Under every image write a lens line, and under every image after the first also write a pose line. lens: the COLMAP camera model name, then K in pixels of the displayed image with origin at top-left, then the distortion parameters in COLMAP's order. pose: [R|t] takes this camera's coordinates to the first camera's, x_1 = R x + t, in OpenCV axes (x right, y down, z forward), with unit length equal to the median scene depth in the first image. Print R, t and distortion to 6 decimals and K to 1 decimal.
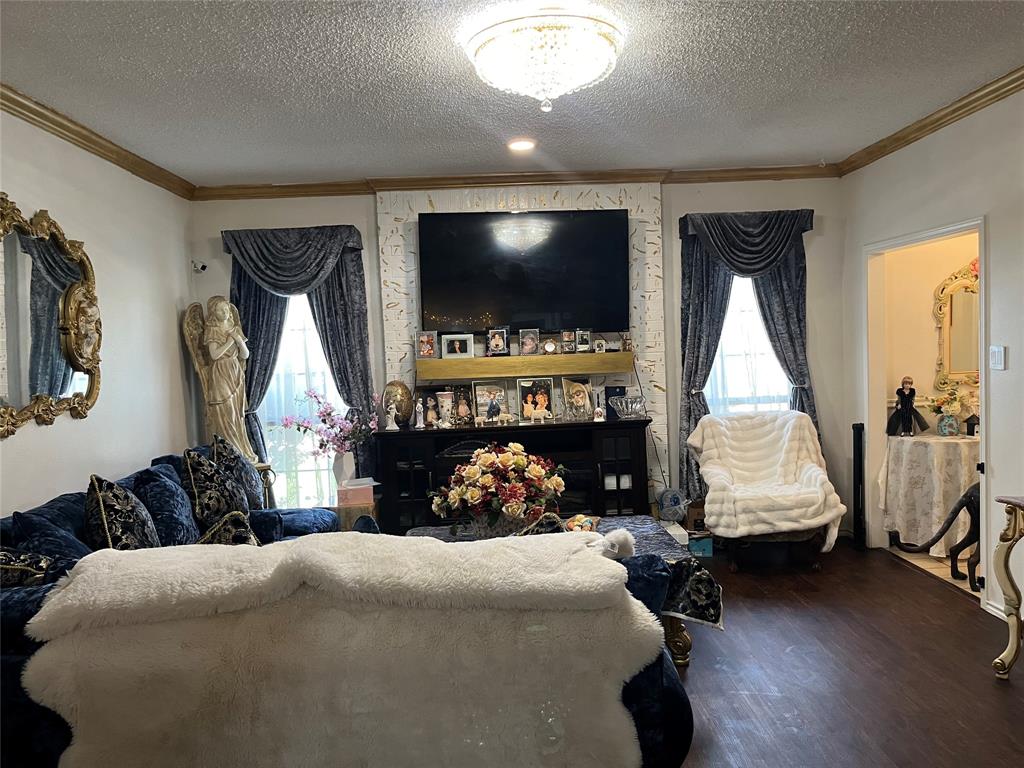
lens RADIAL K [[762.4, 0, 510.6], [0, 762.4, 399.8], [0, 0, 1]] dist [0.071854, -0.103149]
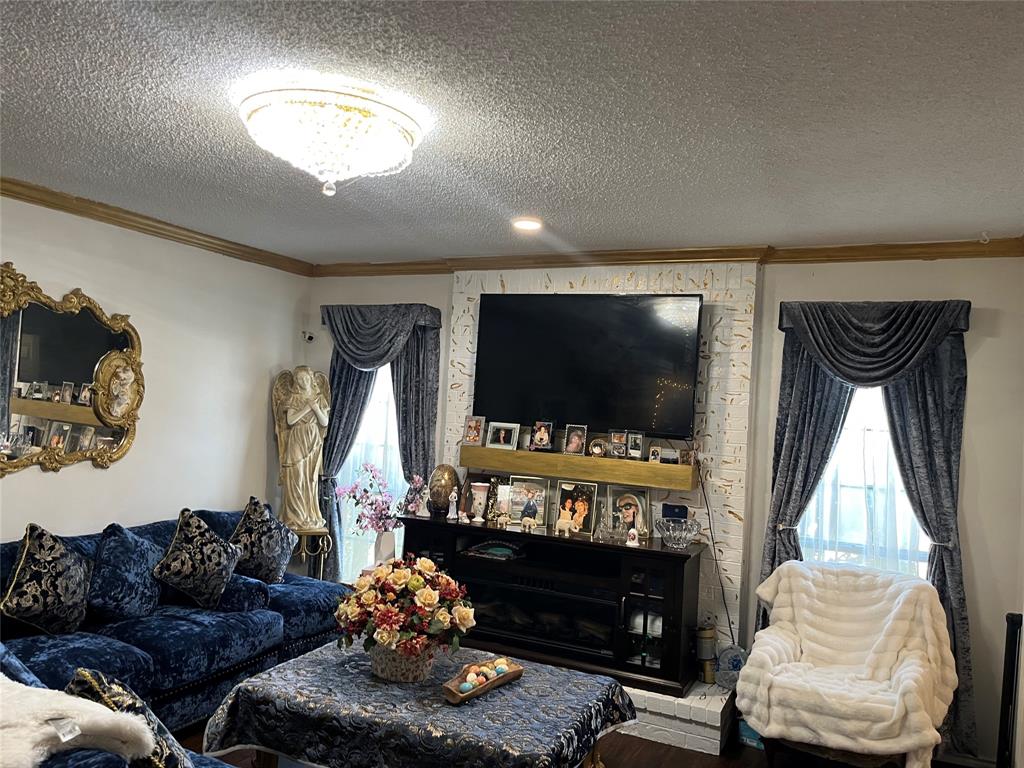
lens RADIAL K [[762.4, 0, 510.6], [0, 762.4, 399.8], [0, 0, 1]] dist [0.071854, -0.103149]
pose [[0.887083, 0.087254, -0.453288, 0.351067], [-0.123411, 0.991057, -0.050744, -0.067514], [0.444807, 0.100955, 0.889919, 0.180891]]
